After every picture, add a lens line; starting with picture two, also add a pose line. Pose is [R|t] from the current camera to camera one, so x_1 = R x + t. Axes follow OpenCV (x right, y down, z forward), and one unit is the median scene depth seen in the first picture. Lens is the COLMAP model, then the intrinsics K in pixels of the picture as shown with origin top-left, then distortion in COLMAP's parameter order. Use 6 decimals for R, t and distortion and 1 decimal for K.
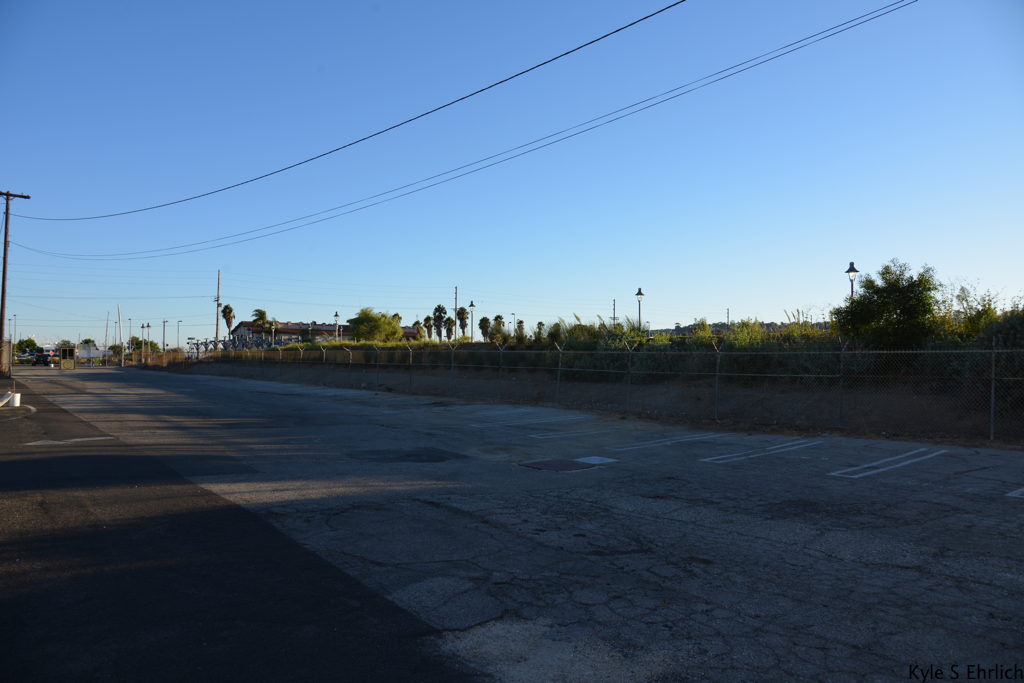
lens RADIAL K [[694.5, 0, 516.5], [0, 694.5, 334.4], [0, 0, 1]] dist [-0.045189, 0.012135]
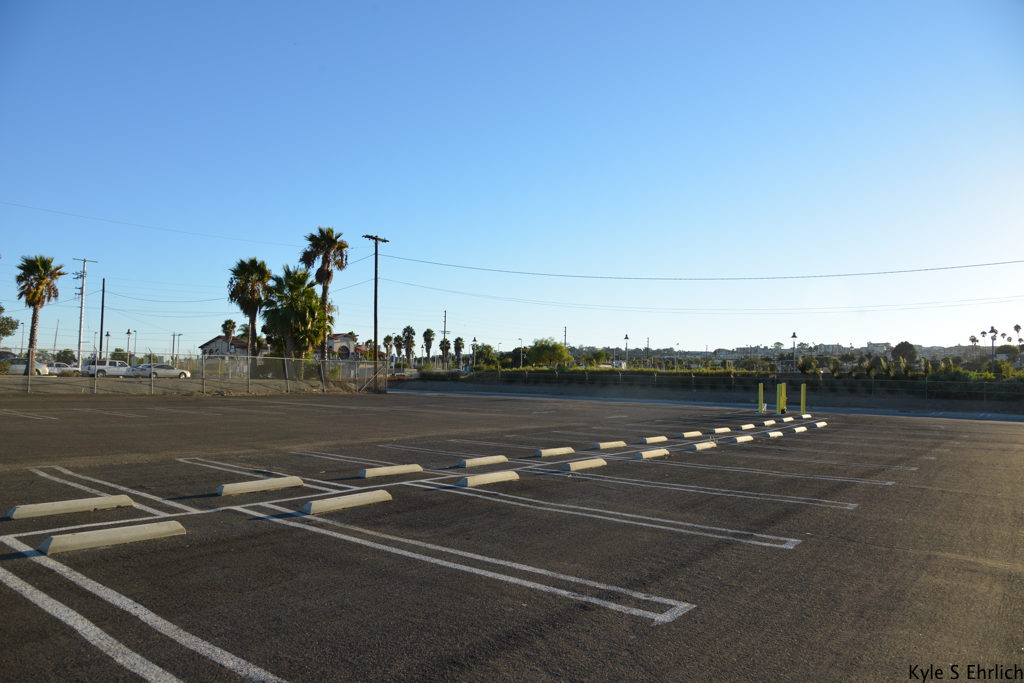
lens RADIAL K [[694.5, 0, 511.6], [0, 694.5, 331.4], [0, 0, 1]] dist [-0.045189, 0.012135]
pose [[0.974904, 0.033052, 0.220156, -0.191560], [-0.026164, 0.999075, -0.034130, -0.001863], [-0.221081, 0.027513, 0.974867, -0.059237]]
